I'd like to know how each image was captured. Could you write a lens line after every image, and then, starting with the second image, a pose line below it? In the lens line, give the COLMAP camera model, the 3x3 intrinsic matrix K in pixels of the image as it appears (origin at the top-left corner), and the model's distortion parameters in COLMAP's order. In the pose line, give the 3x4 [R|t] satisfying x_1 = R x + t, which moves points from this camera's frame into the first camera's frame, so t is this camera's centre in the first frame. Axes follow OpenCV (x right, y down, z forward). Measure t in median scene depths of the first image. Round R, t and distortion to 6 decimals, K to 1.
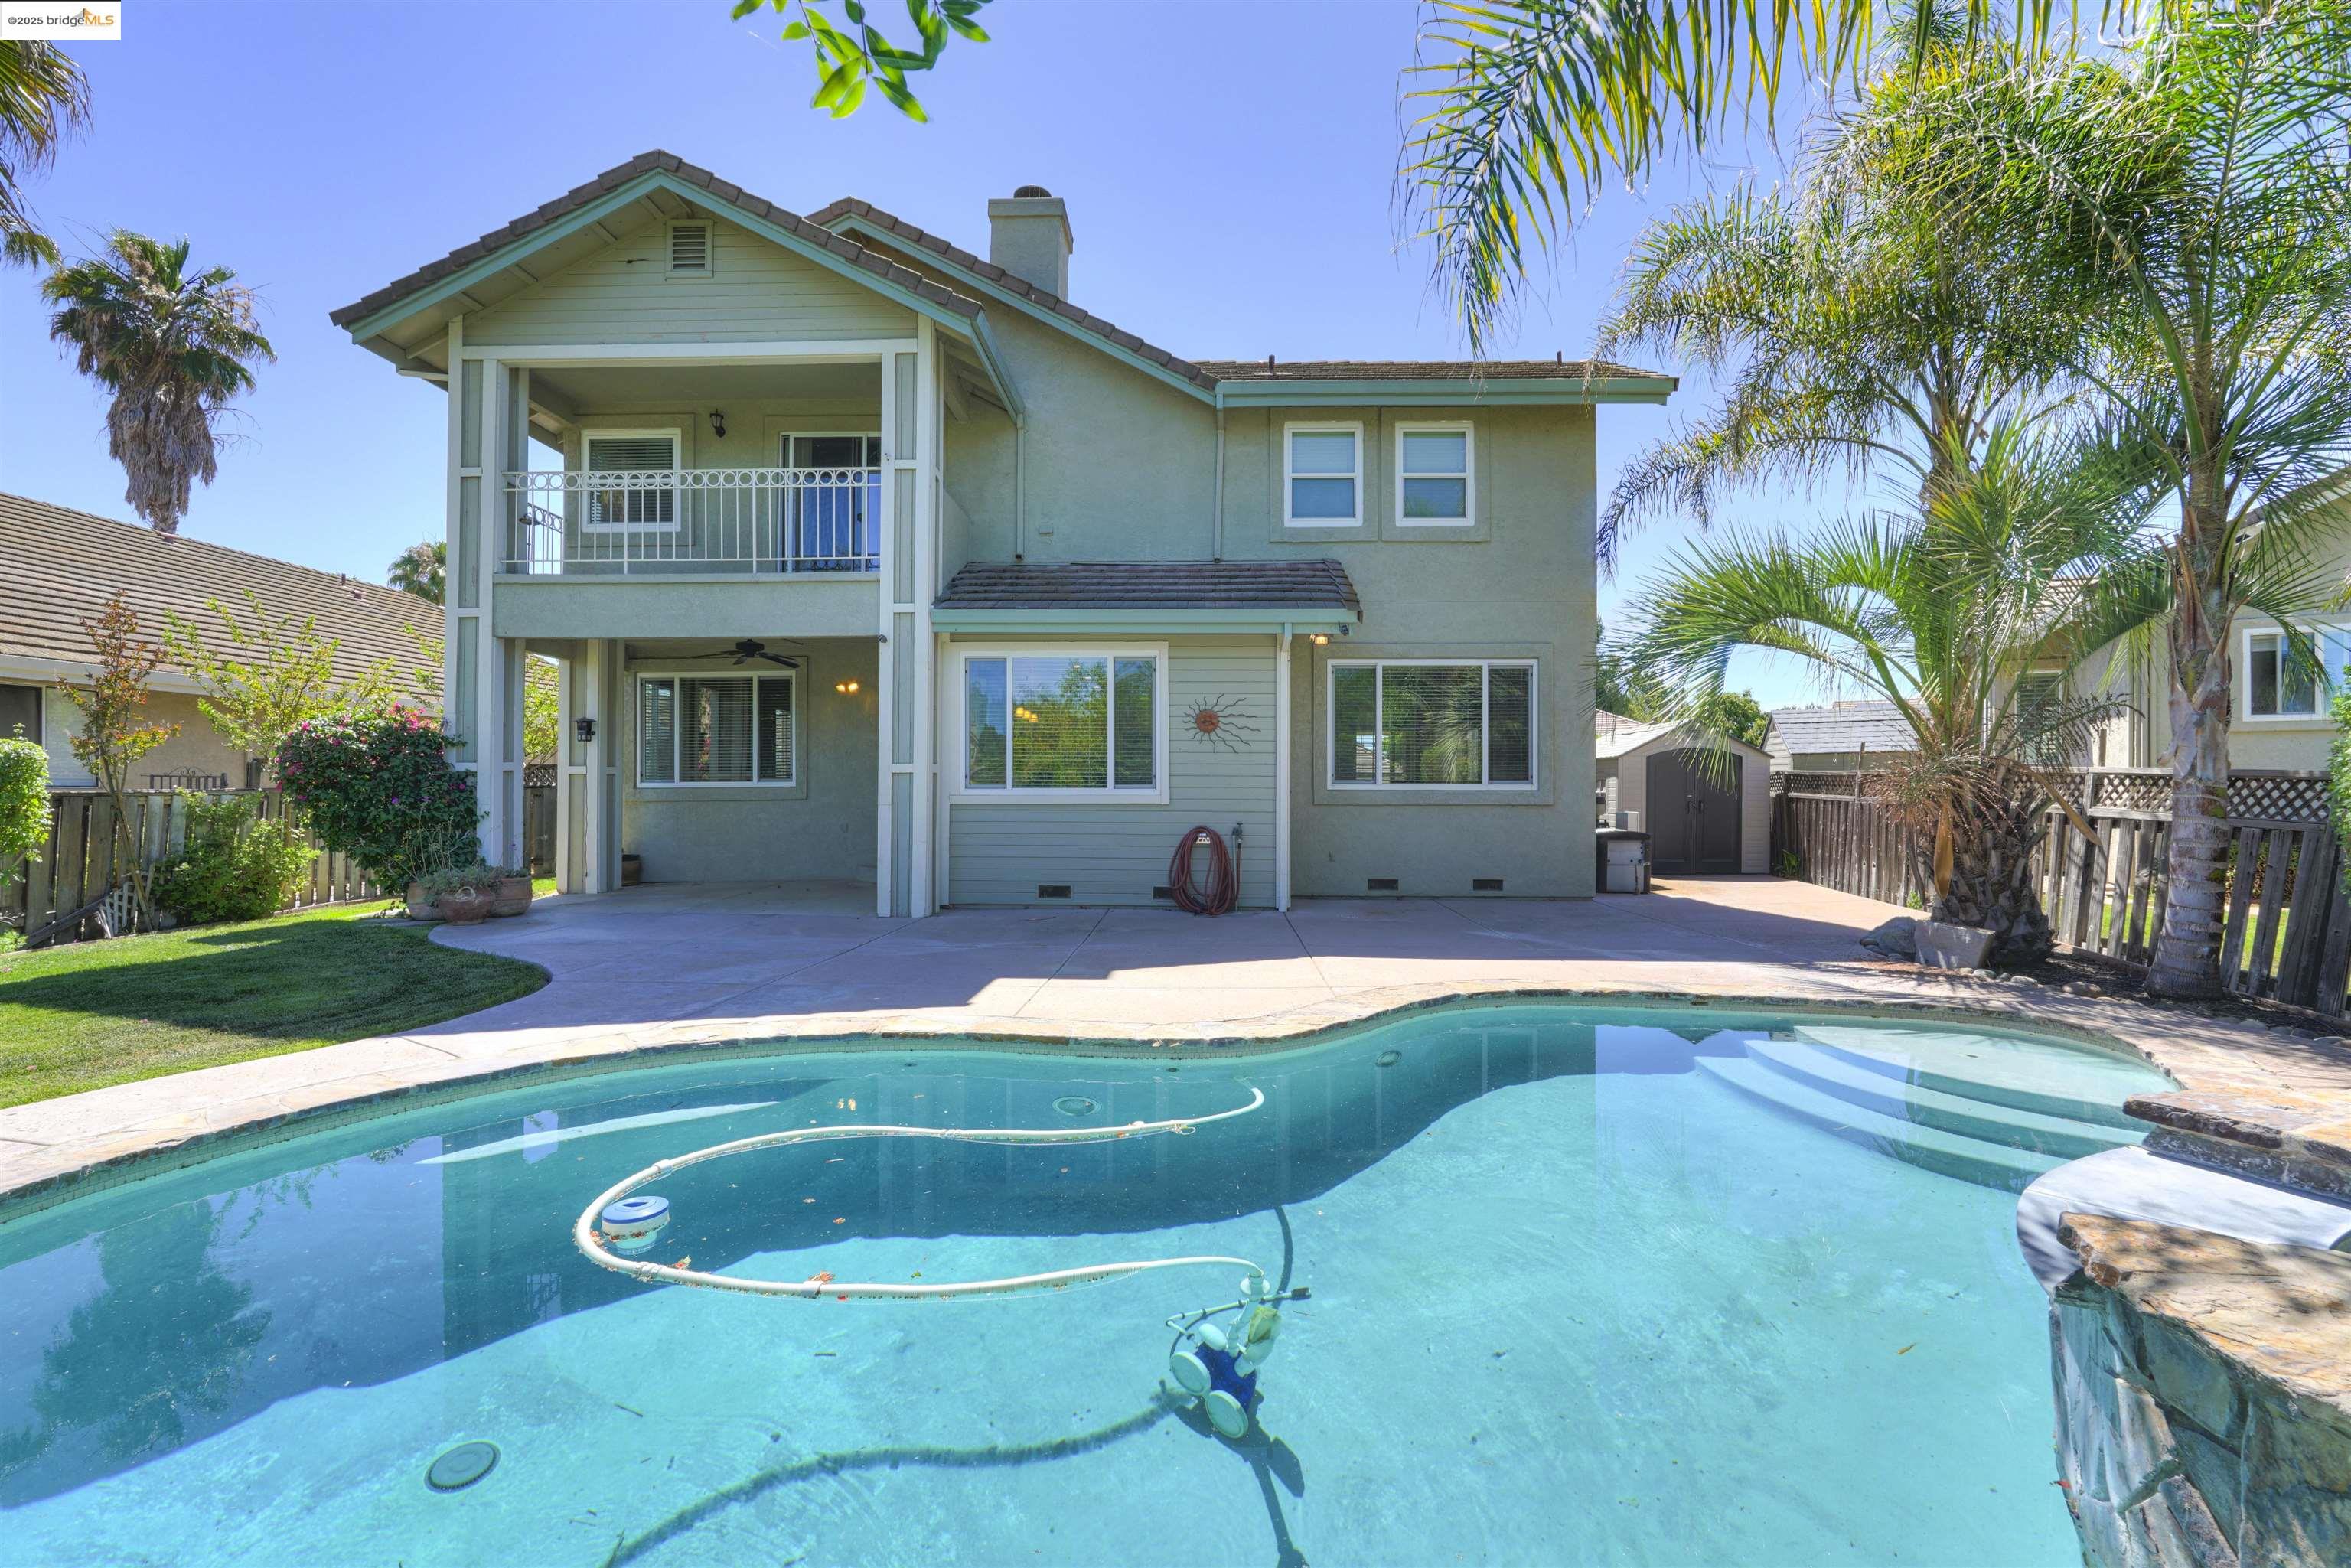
lens RADIAL K [[1028.2, 0, 1184.1], [0, 1028.2, 792.2], [0, 0, 1]] dist [-0.015256, 0.007887]
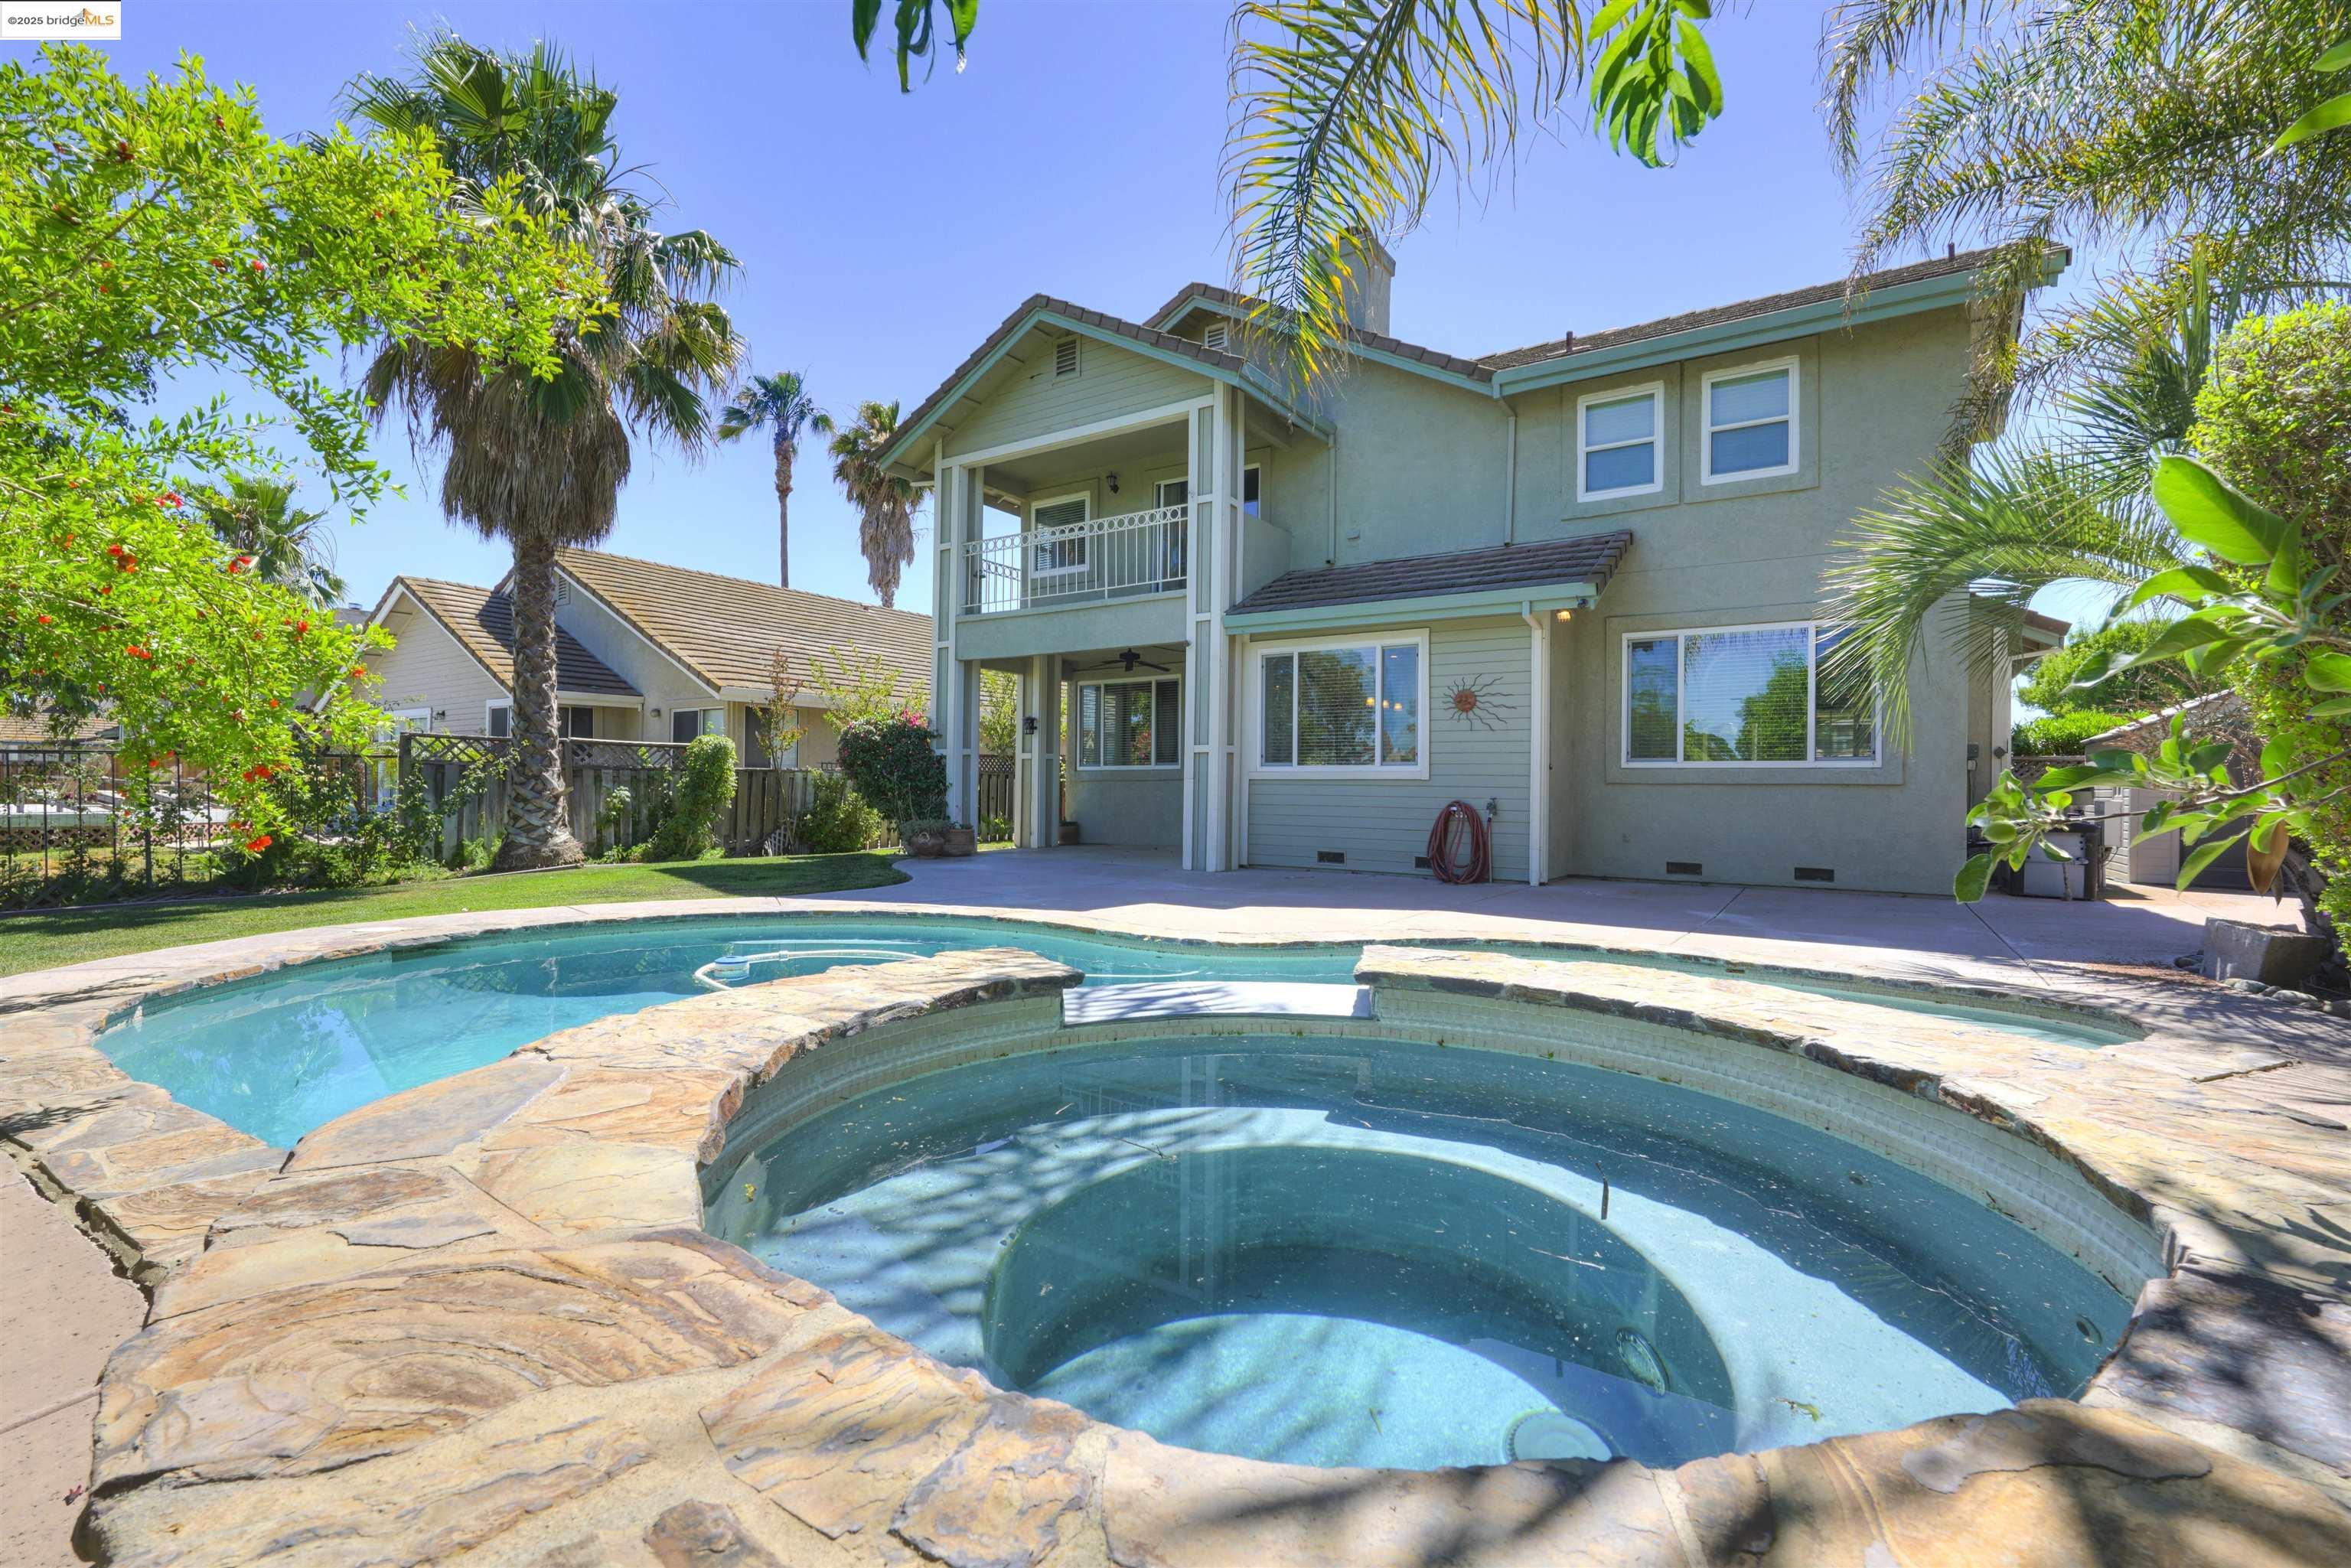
lens RADIAL K [[1028.2, 0, 1172.4], [0, 1028.2, 786.0], [0, 0, 1]] dist [-0.015256, 0.007887]
pose [[0.846996, 0.005960, -0.531565, 0.301841], [-0.010041, 0.999938, -0.004788, 0.023997], [0.531504, 0.009393, 0.847004, -0.042864]]
